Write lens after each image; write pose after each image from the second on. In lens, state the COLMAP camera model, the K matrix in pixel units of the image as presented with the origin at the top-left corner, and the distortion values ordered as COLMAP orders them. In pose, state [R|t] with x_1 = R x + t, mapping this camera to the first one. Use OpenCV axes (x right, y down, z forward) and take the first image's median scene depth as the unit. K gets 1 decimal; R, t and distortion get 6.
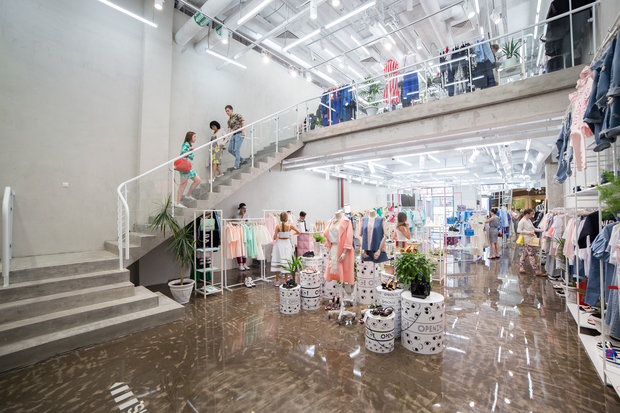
lens RADIAL K [[268.9, 0, 310.6], [0, 268.9, 205.7], [0, 0, 1]] dist [-0.107661, 0.039859]
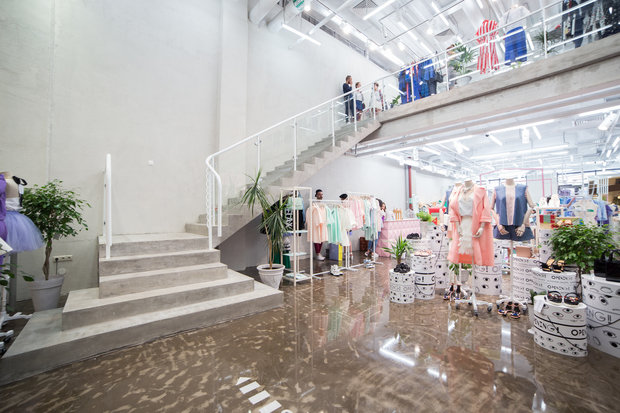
lens RADIAL K [[263.3, 0, 310.0], [0, 263.3, 206.5], [0, 0, 1]] dist [-0.105042, 0.036562]
pose [[0.988174, -0.007075, -0.153173, -0.209088], [0.006566, 0.999971, -0.003835, 0.085986], [0.153196, 0.002784, 0.988192, 0.123450]]
